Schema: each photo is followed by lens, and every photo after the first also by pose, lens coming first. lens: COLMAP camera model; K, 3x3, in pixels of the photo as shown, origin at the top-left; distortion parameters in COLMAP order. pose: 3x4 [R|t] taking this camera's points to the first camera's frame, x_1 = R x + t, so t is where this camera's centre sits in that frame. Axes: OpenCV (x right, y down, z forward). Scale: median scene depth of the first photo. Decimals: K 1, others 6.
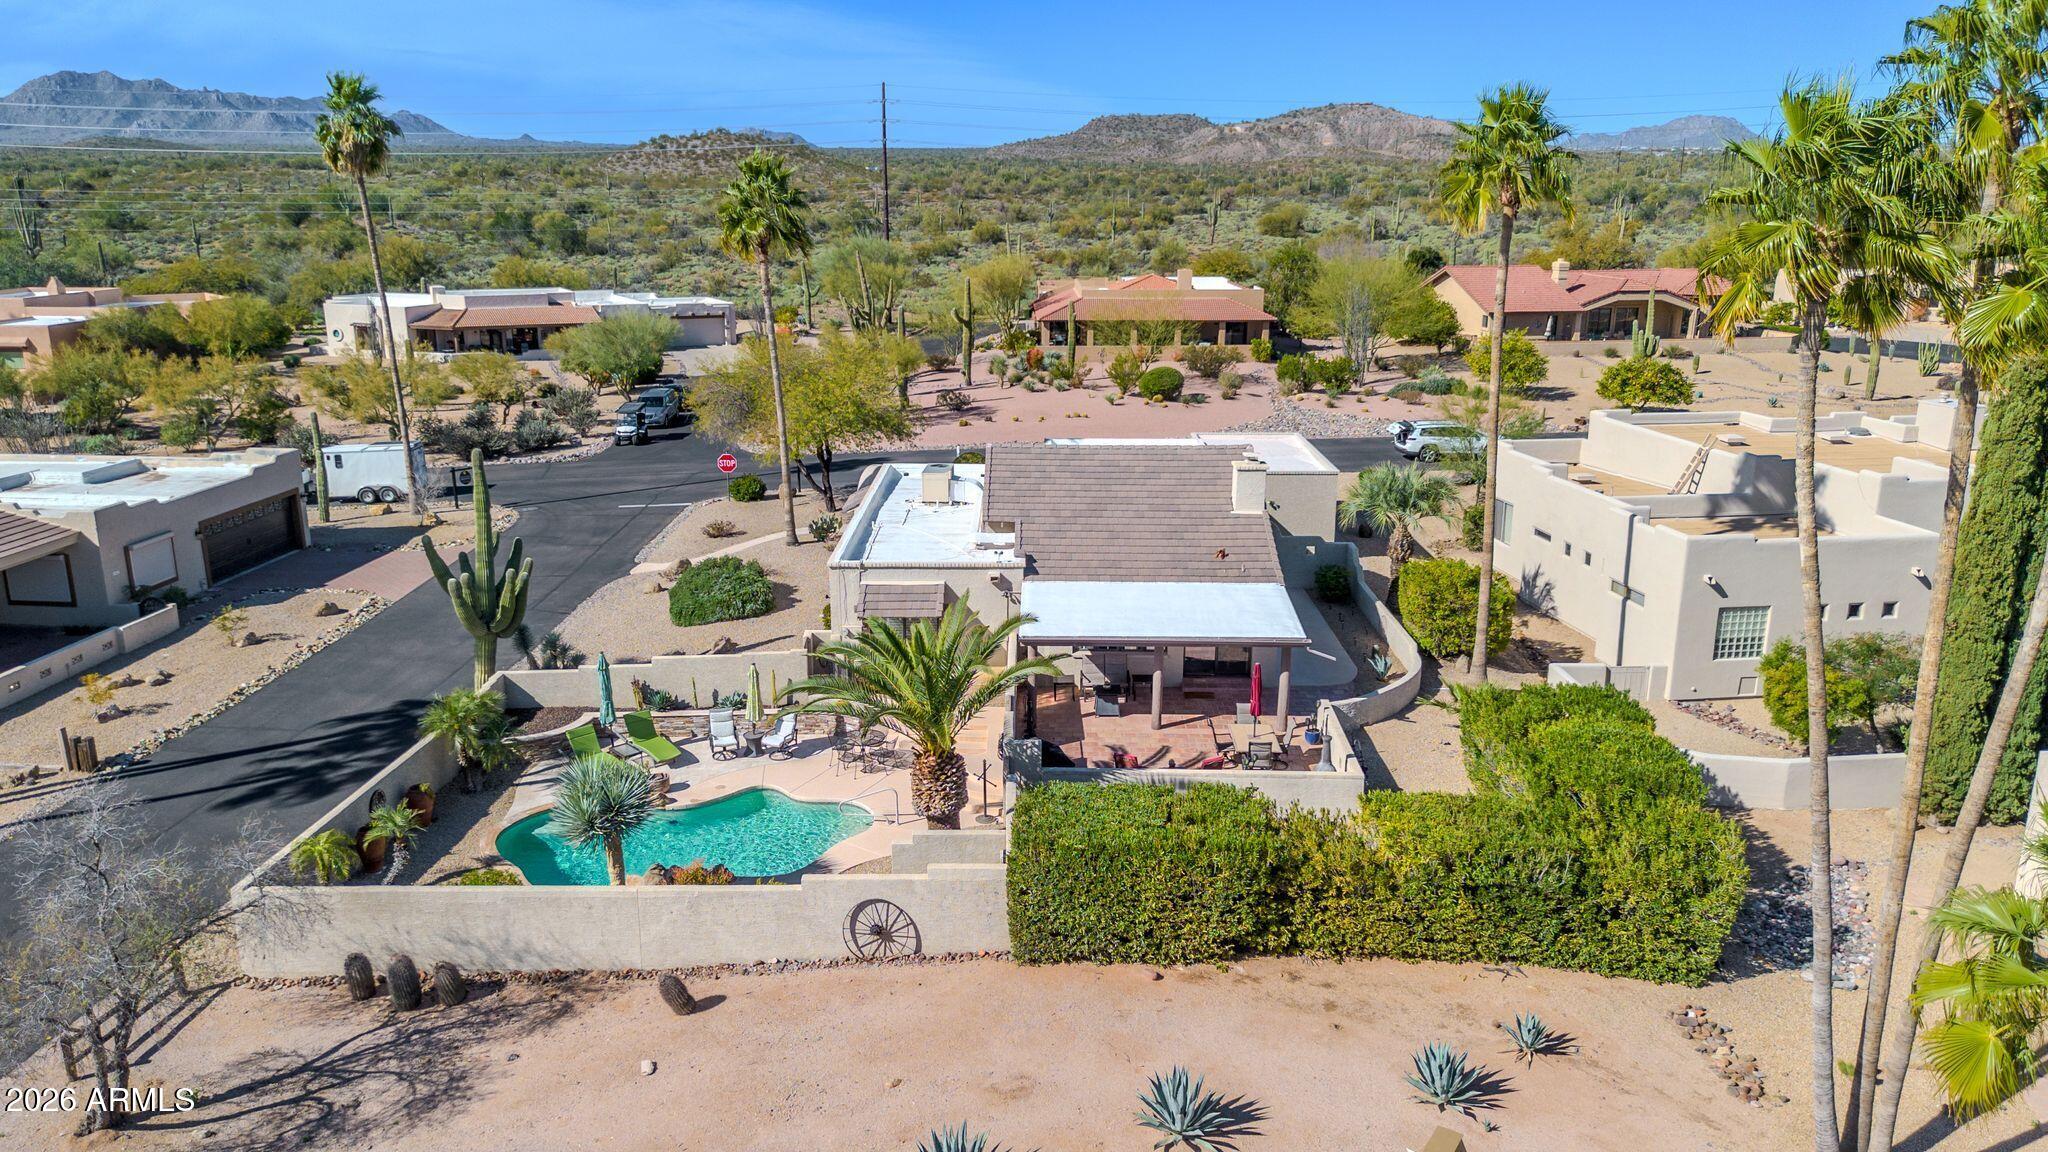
lens RADIAL K [[1376.5, 0, 1024.0], [0, 1376.5, 576.0], [0, 0, 1]] dist [0.027111, 0.000199]
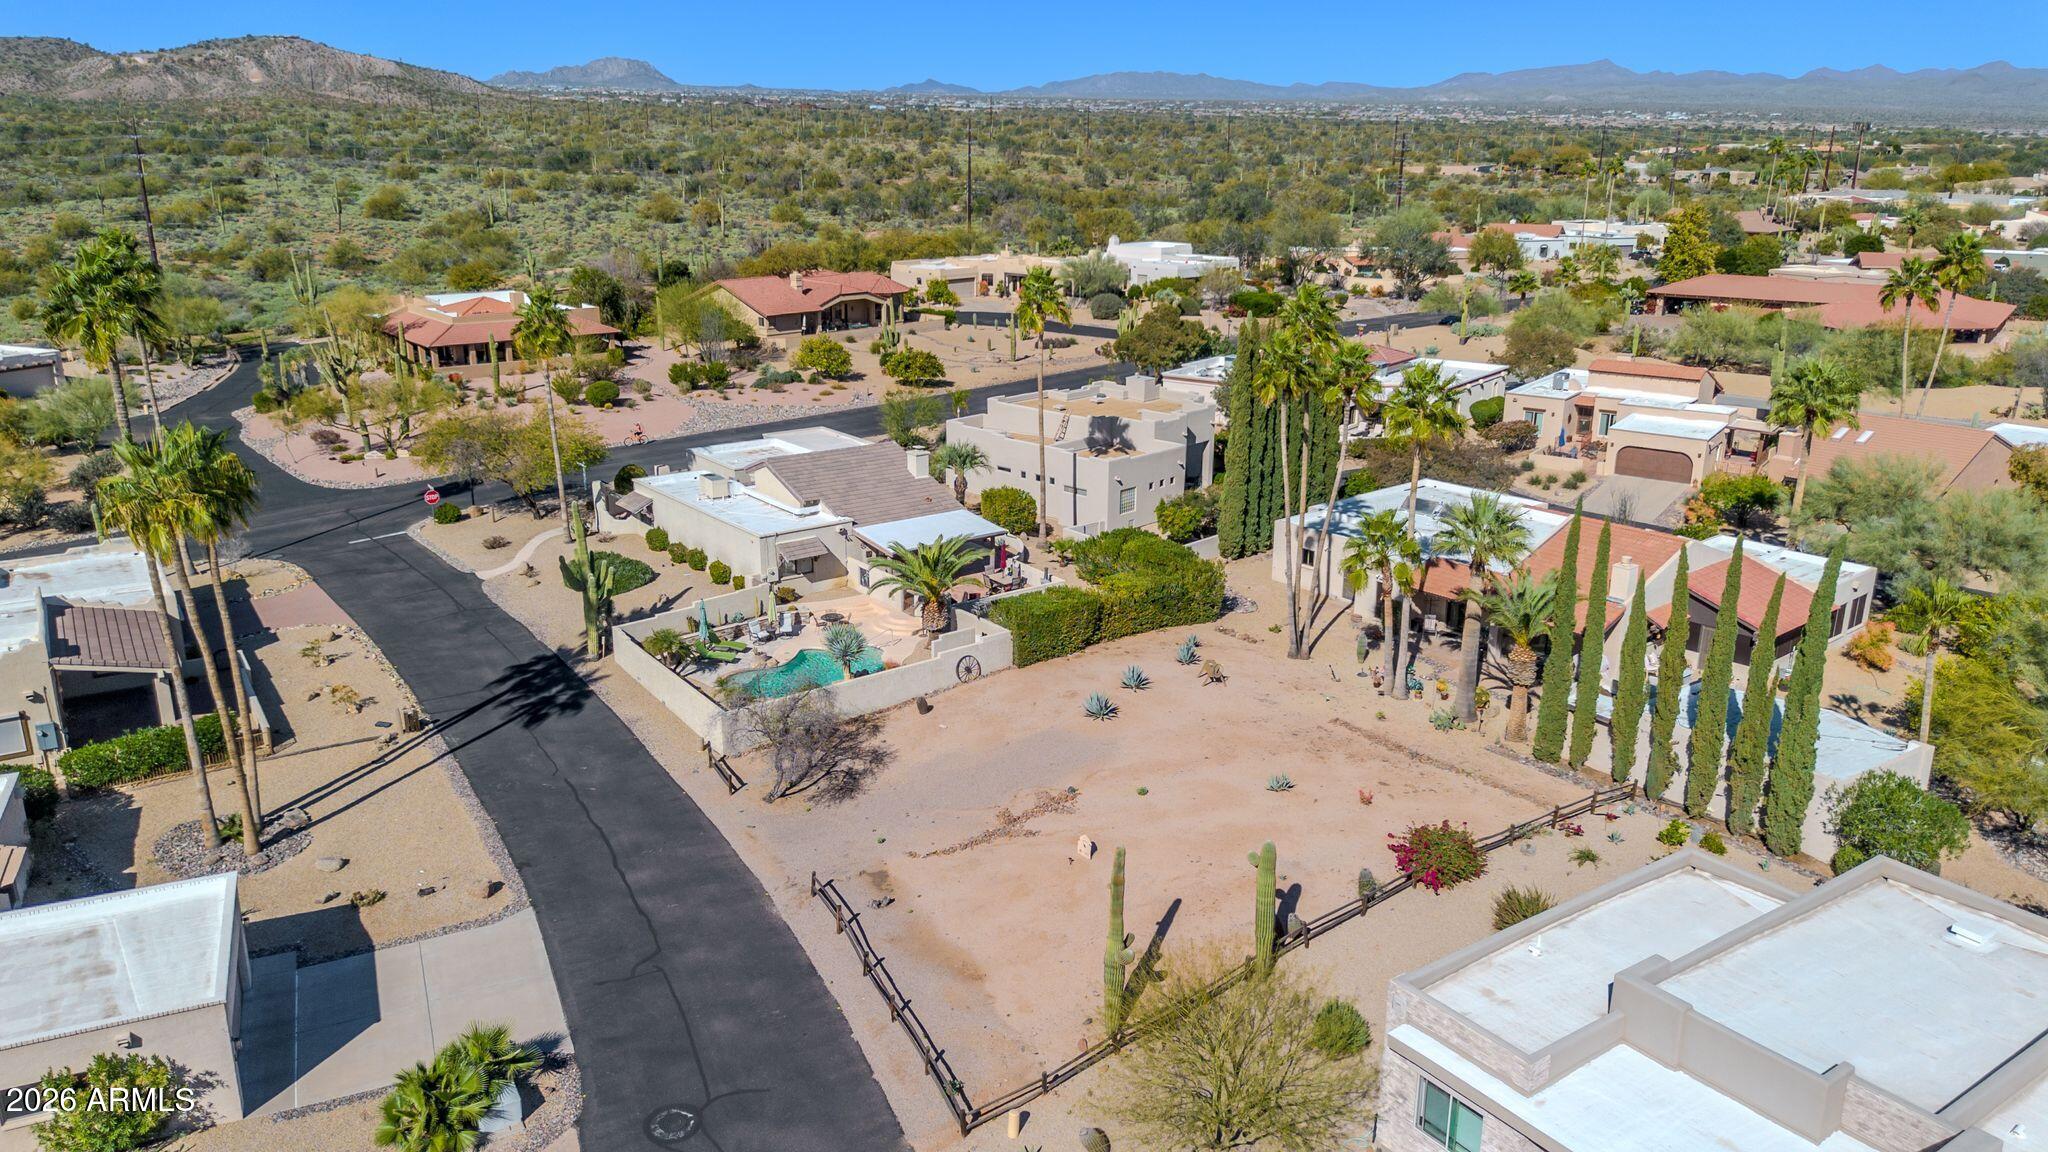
lens RADIAL K [[1376.5, 0, 1024.0], [0, 1376.5, 576.0], [0, 0, 1]] dist [0.027111, 0.000199]
pose [[0.783591, -0.174337, 0.596315, -0.792796], [0.157173, 0.984226, 0.081211, -0.038013], [-0.601067, 0.030088, 0.798632, -0.513330]]
